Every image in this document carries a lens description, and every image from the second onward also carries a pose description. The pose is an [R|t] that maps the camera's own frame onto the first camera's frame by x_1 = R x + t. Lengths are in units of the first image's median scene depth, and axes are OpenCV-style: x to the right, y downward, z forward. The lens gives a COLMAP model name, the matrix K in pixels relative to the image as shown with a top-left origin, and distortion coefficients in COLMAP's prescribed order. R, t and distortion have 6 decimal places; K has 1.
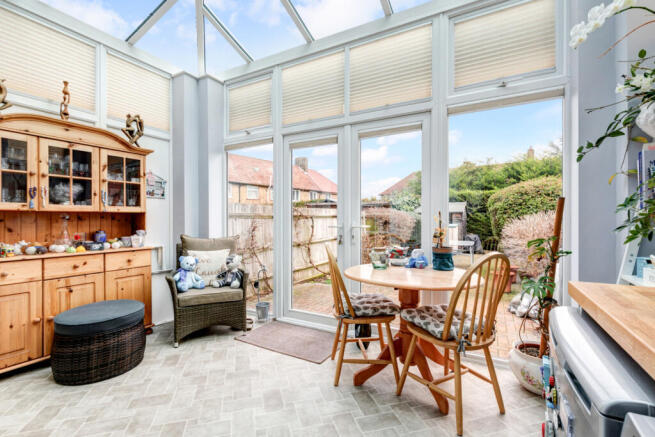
lens RADIAL K [[300.2, 0, 326.4], [0, 300.2, 218.7], [0, 0, 1]] dist [0.005079, 0.000314]
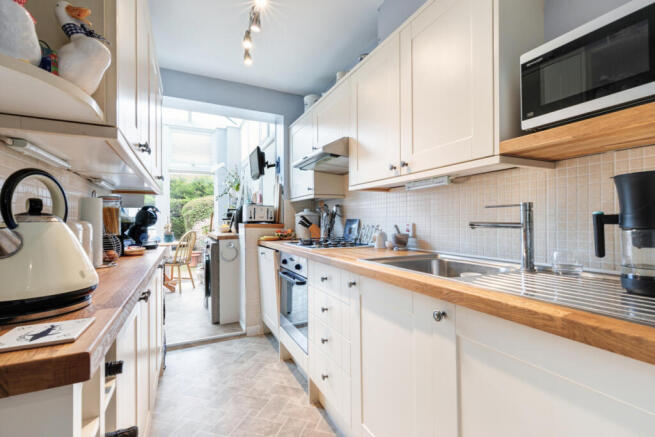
lens RADIAL K [[300.2, 0, 327.6], [0, 300.2, 218.5], [0, 0, 1]] dist [0.005079, 0.000314]
pose [[0.578319, 0.002408, 0.815807, -0.136938], [0.007605, 0.999936, -0.008342, 0.001272], [-0.815775, 0.011029, 0.578264, -0.230981]]
